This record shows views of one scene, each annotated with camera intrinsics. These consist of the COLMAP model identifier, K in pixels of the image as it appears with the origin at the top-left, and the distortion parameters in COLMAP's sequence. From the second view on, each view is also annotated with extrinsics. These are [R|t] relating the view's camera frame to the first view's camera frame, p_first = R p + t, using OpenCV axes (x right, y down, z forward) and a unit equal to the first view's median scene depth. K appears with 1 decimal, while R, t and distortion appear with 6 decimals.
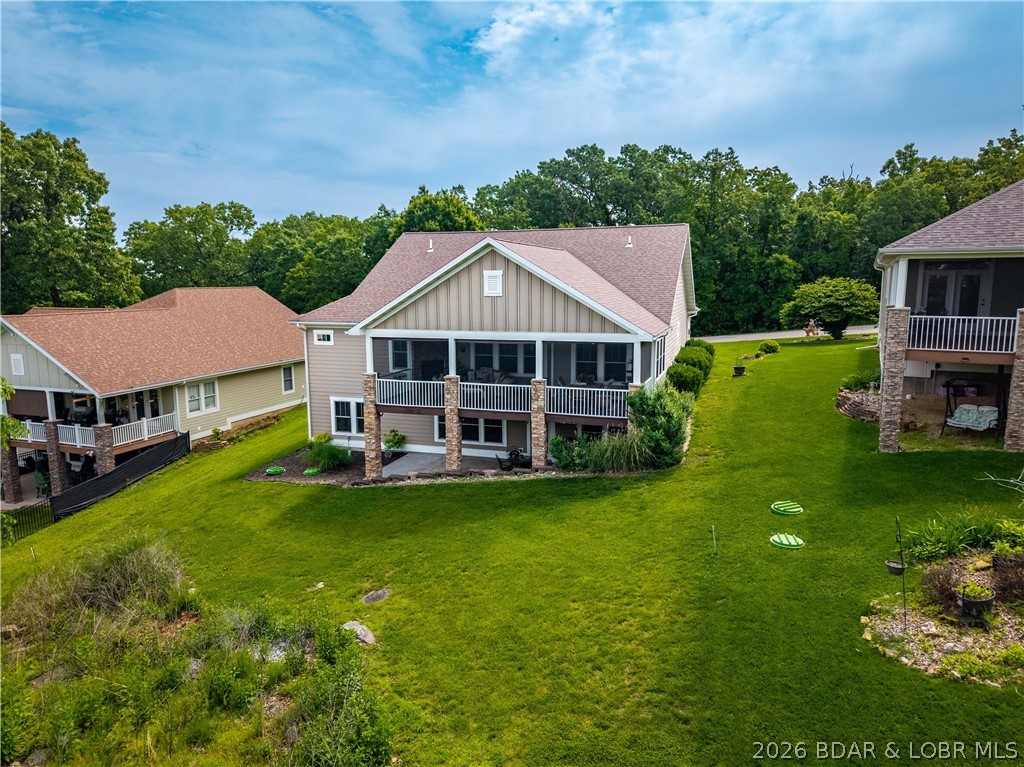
lens RADIAL K [[690.1, 0, 505.6], [0, 690.1, 378.1], [0, 0, 1]] dist [0.026735, -0.024967]
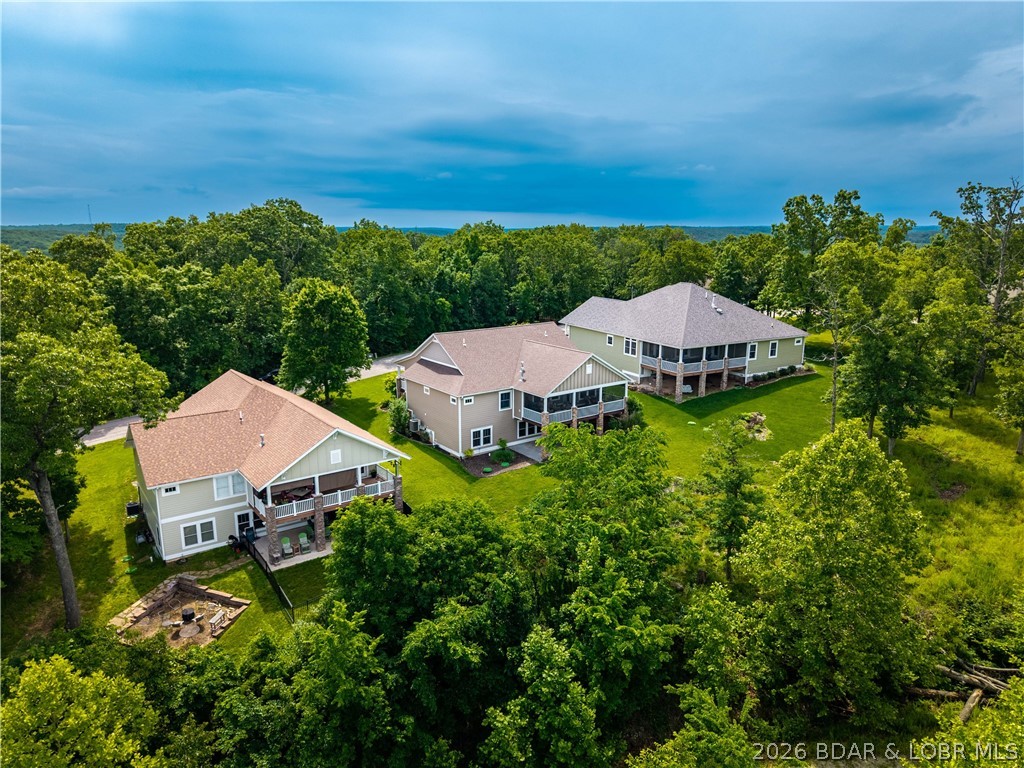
lens RADIAL K [[690.1, 0, 505.3], [0, 690.1, 387.6], [0, 0, 1]] dist [0.026735, -0.024967]
pose [[0.580641, -0.176767, 0.794738, -2.201945], [0.111092, 0.984218, 0.137747, -0.444816], [-0.806545, 0.008307, 0.591115, -0.285060]]
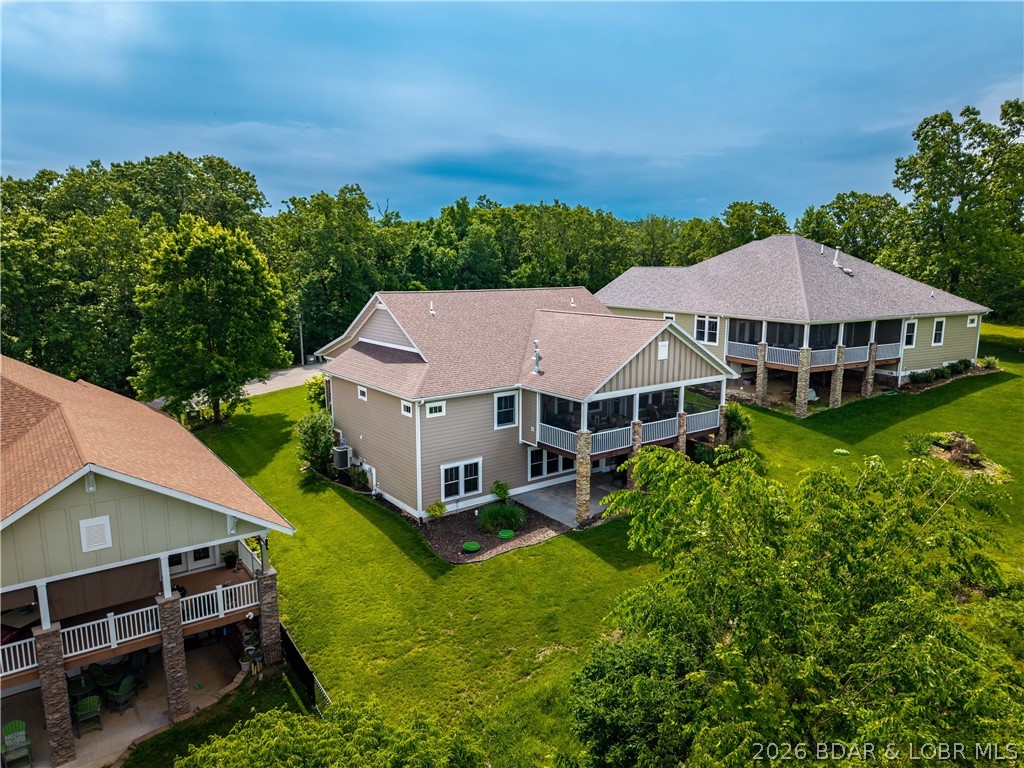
lens RADIAL K [[690.1, 0, 509.9], [0, 690.1, 381.2], [0, 0, 1]] dist [0.026735, -0.024967]
pose [[0.571398, -0.133933, 0.809670, -1.282082], [0.112128, 0.990082, 0.084645, -0.218957], [-0.812977, 0.042421, 0.580749, 0.417299]]
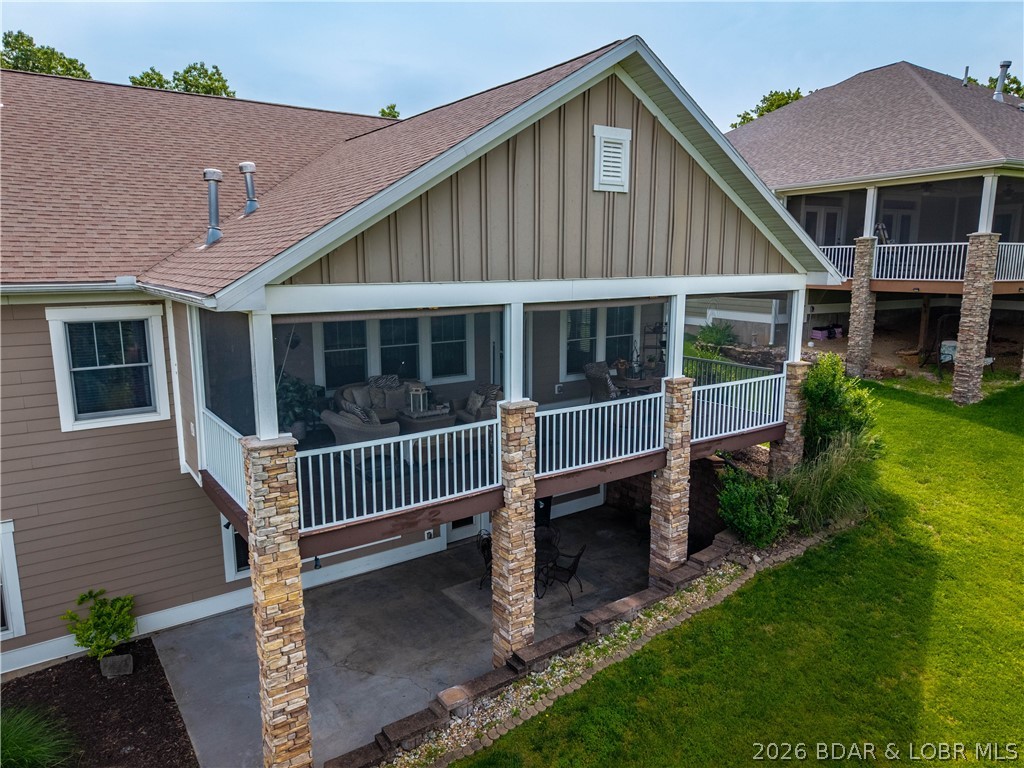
lens RADIAL K [[690.1, 0, 509.4], [0, 690.1, 385.8], [0, 0, 1]] dist [0.026735, -0.024967]
pose [[0.584032, -0.141496, 0.799303, -0.381323], [0.111496, 0.989340, 0.093670, -0.047794], [-0.804037, 0.034413, 0.593582, 0.771412]]
